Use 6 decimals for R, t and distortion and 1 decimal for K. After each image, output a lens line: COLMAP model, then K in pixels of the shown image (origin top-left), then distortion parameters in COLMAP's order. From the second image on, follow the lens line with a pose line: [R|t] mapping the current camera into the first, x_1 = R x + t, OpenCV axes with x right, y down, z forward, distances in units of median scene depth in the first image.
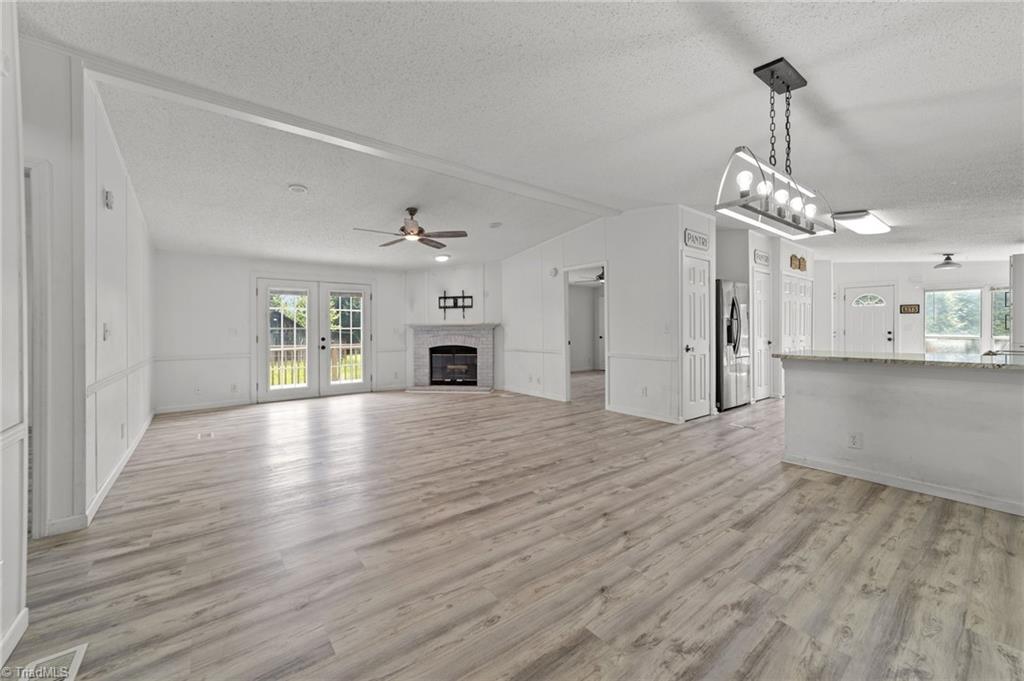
lens RADIAL K [[397.3, 0, 508.6], [0, 397.3, 333.2], [0, 0, 1]] dist [-0.017034, 0.008975]
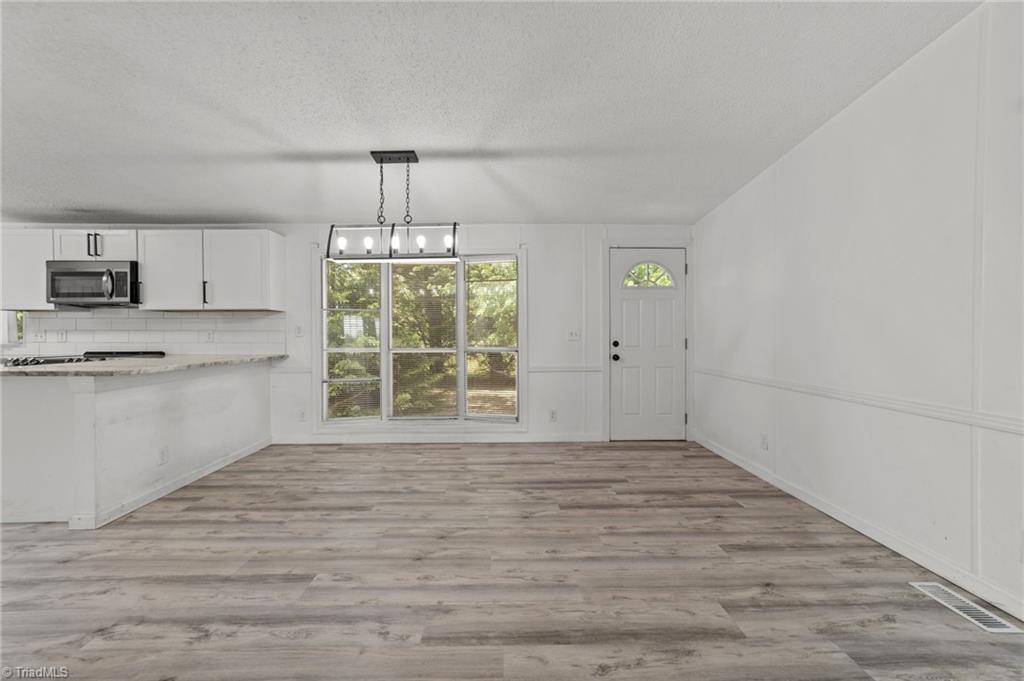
lens RADIAL K [[397.3, 0, 508.6], [0, 397.3, 333.2], [0, 0, 1]] dist [-0.017034, 0.008975]
pose [[-0.807512, 0.004961, 0.589831, -0.404925], [0.007065, 0.999974, 0.001262, -0.012001], [-0.589809, 0.005186, -0.807526, 1.590158]]
